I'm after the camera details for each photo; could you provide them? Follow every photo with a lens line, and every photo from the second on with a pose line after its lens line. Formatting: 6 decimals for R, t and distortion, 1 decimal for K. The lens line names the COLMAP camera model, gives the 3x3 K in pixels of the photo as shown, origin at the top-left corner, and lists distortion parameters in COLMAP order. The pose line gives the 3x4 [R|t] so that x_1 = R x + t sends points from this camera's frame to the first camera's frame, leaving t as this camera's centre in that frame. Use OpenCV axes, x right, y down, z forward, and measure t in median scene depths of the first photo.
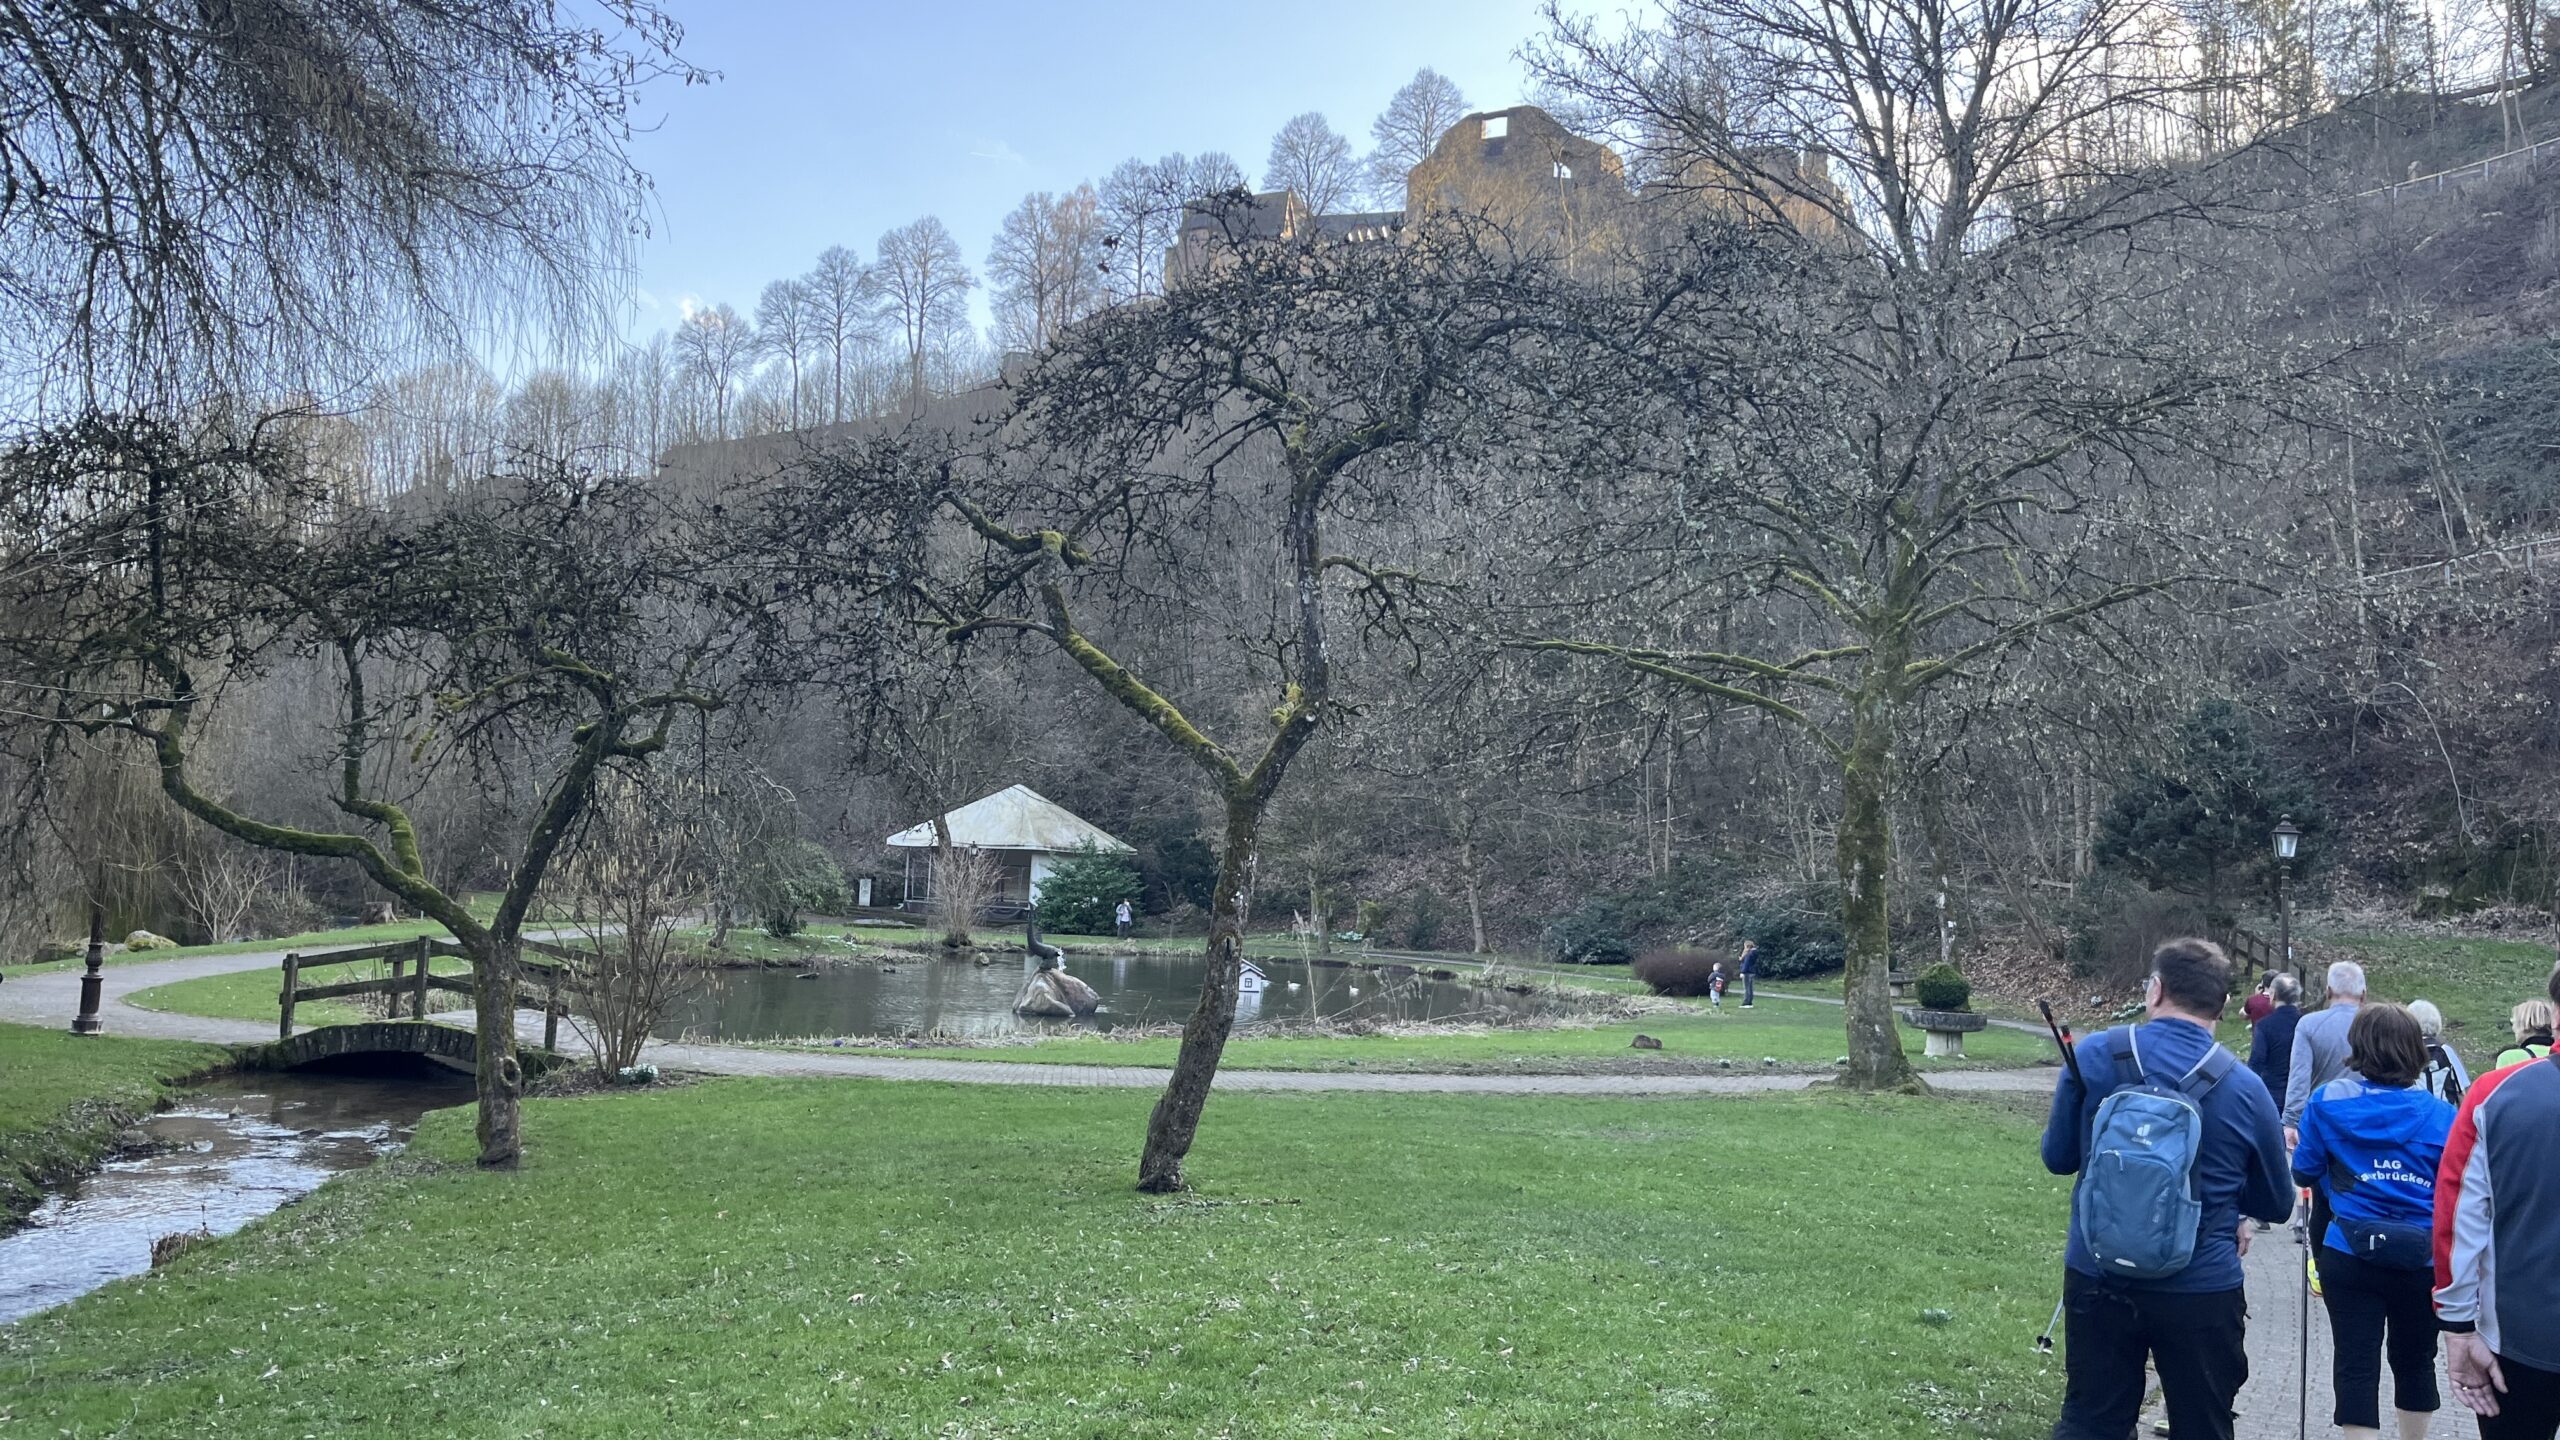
lens RADIAL K [[1928.6, 0, 1277.6], [0, 1928.6, 726.5], [0, 0, 1]] dist [0.005639, 0.001051]
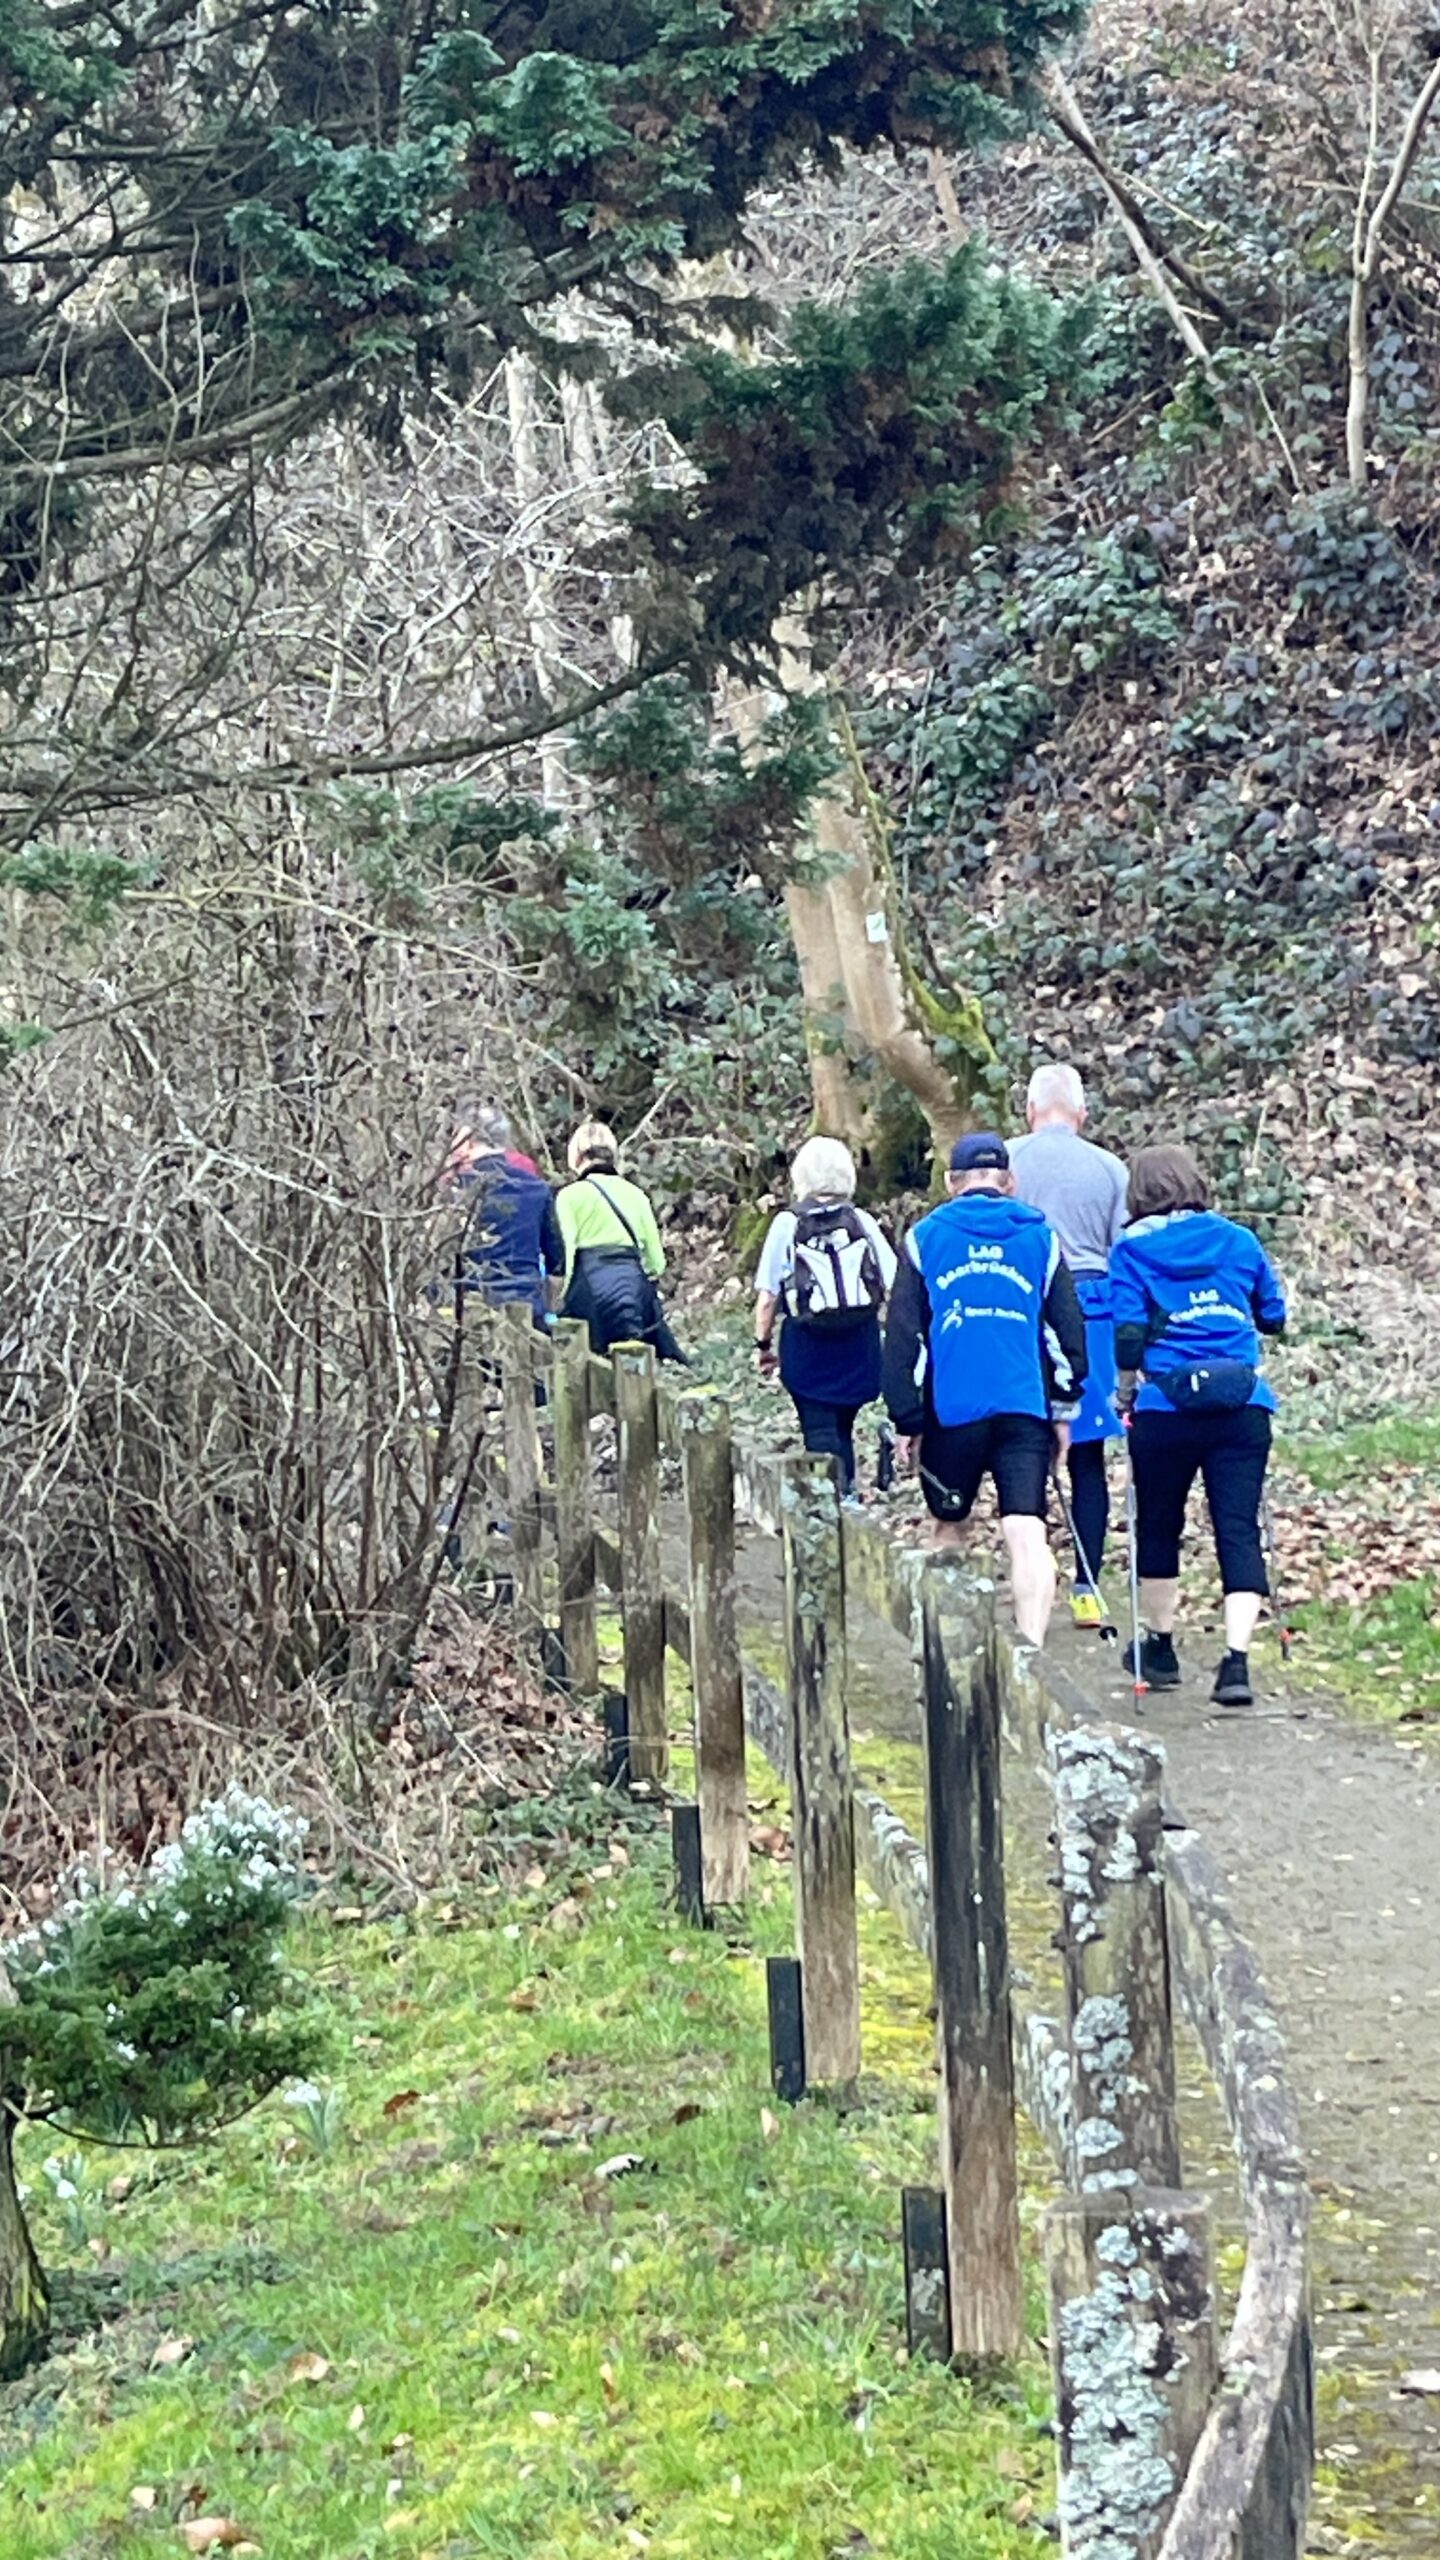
lens RADIAL K [[5699.2, 0, 720.1], [0, 5699.2, 1283.0], [0, 0, 1]] dist [0.193779, 0.000000]
pose [[0.917563, -0.065797, 0.392109, 0.324581], [0.053053, 0.997654, 0.043261, 0.073850], [-0.394036, -0.018892, 0.918901, 0.599191]]
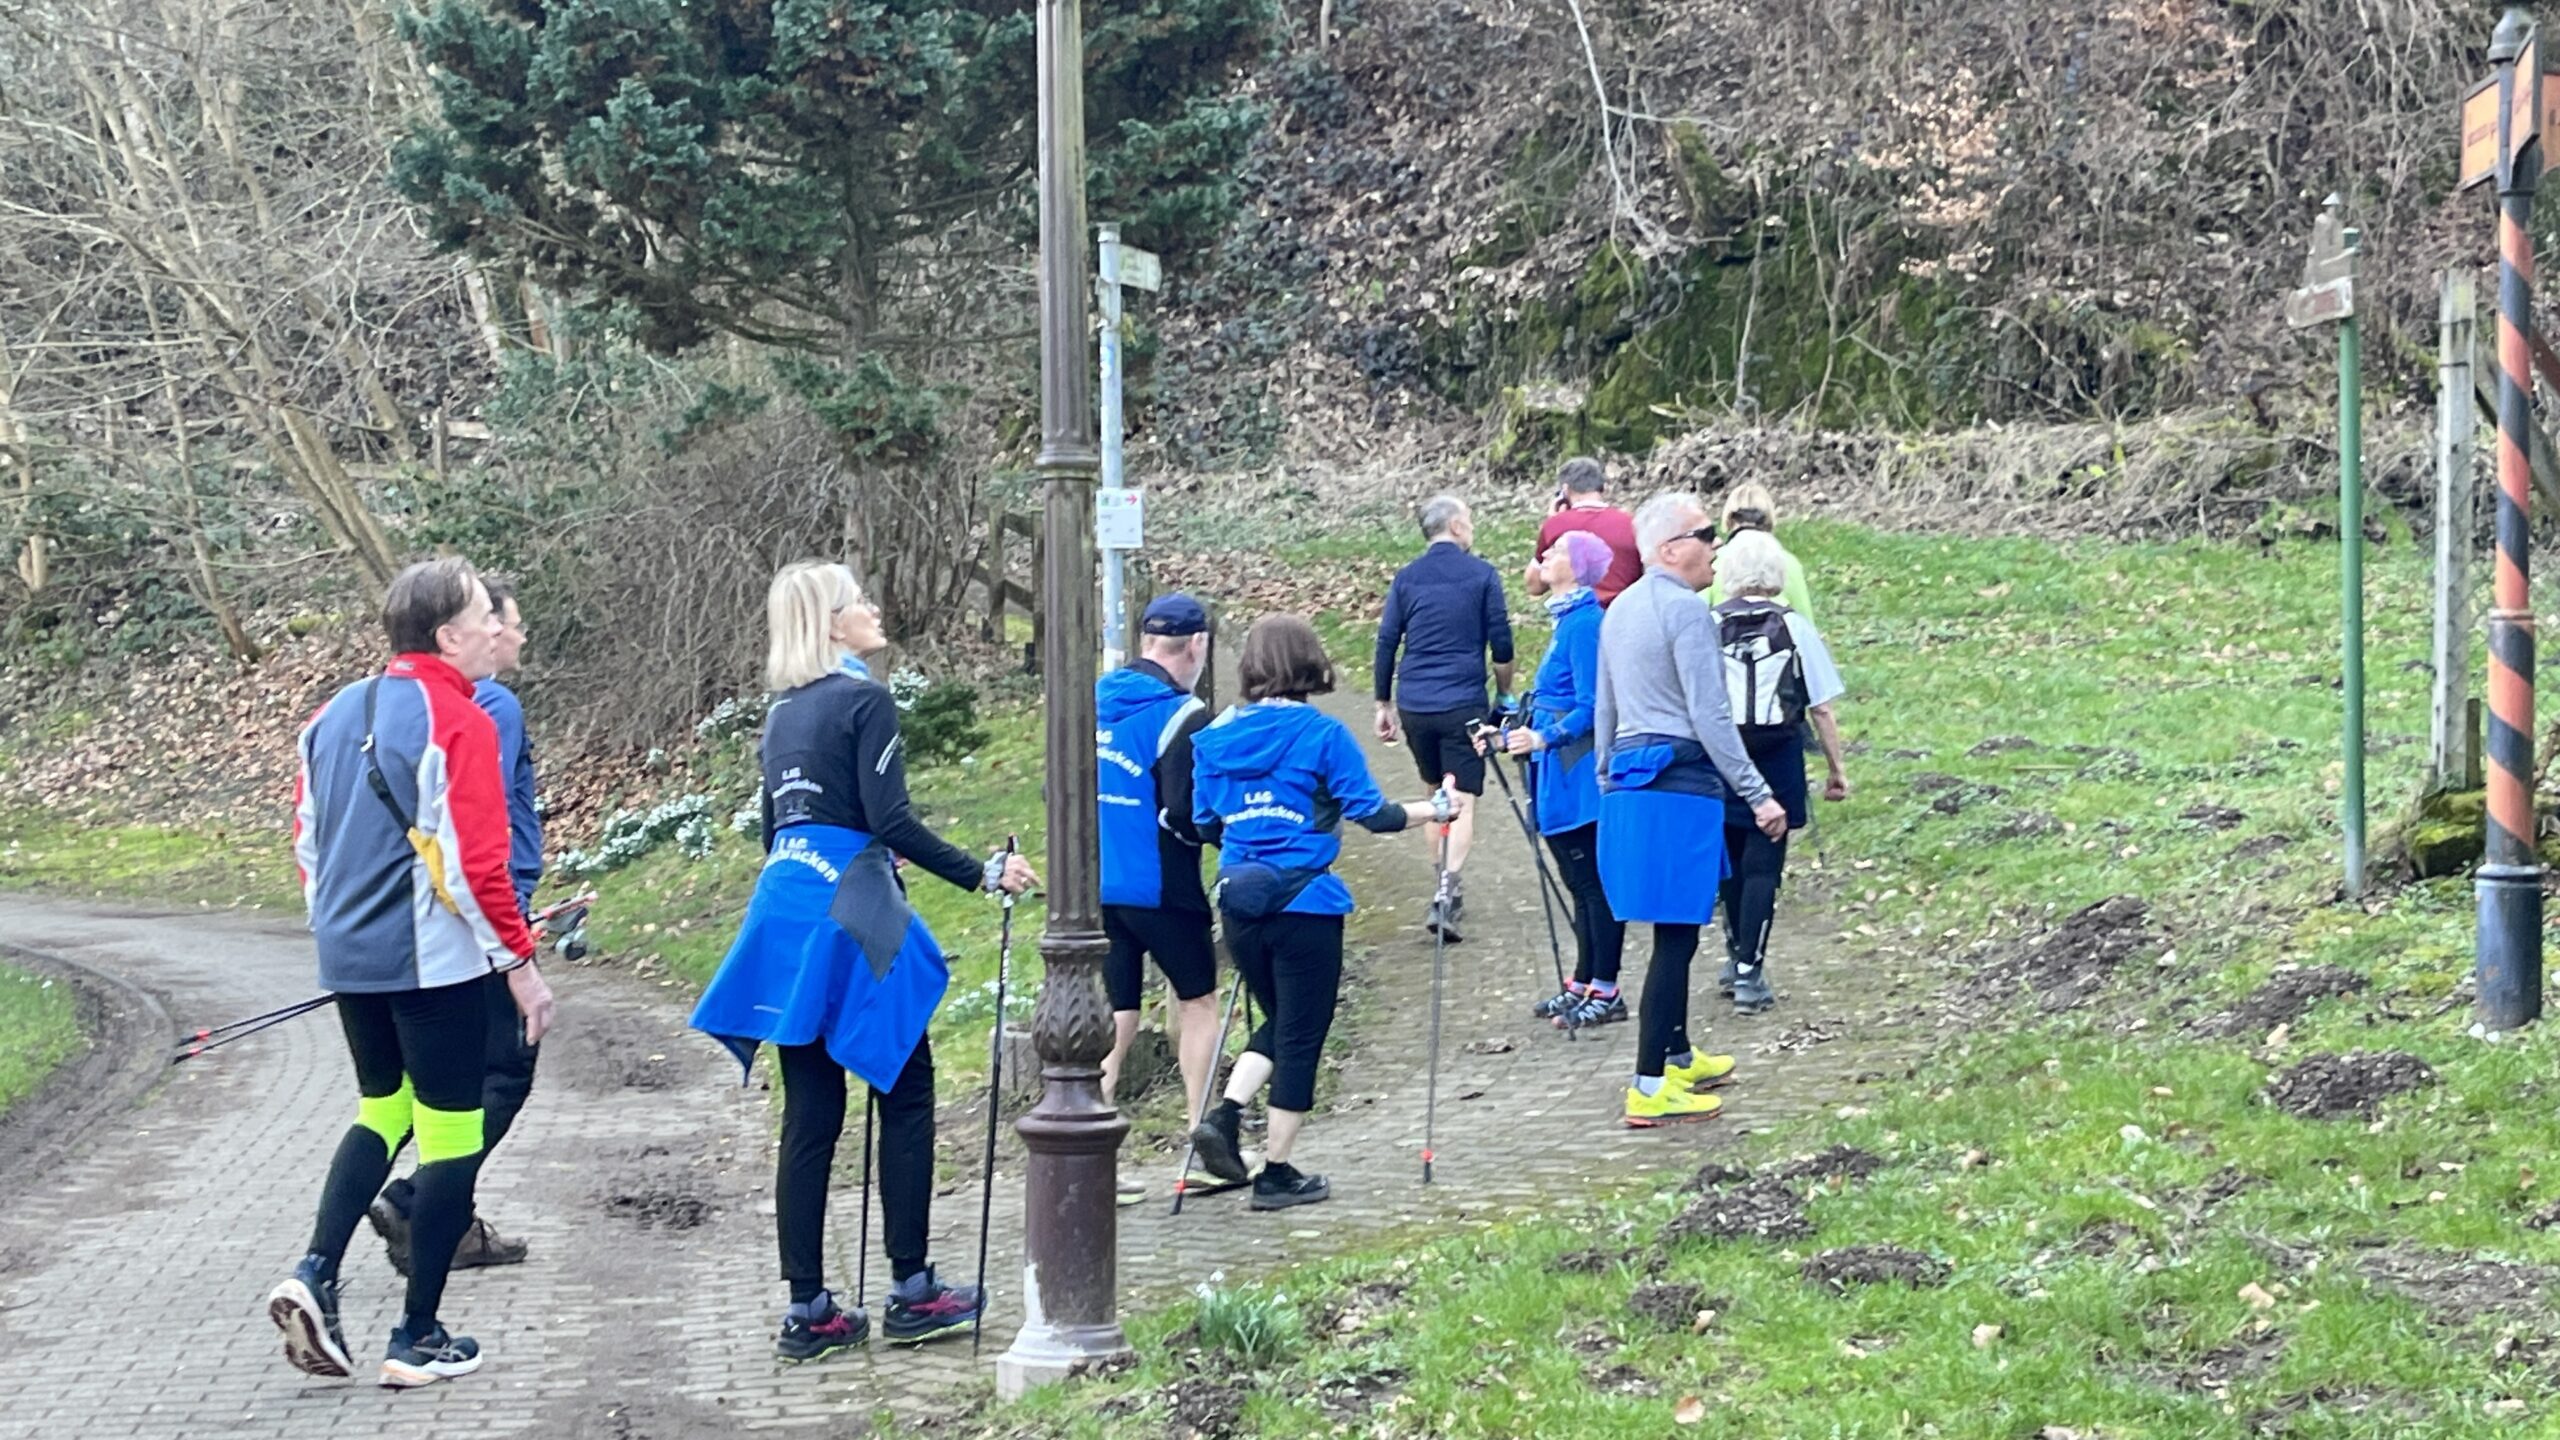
lens RADIAL K [[4077.3, 0, 1280.8], [0, 4077.3, 718.7], [0, 0, 1]] dist [0.011515, 0.000000]
pose [[0.873372, -0.072968, 0.481557, 0.206776], [0.014910, 0.992256, 0.123311, 0.052142], [-0.486826, -0.100516, 0.867697, 0.392433]]
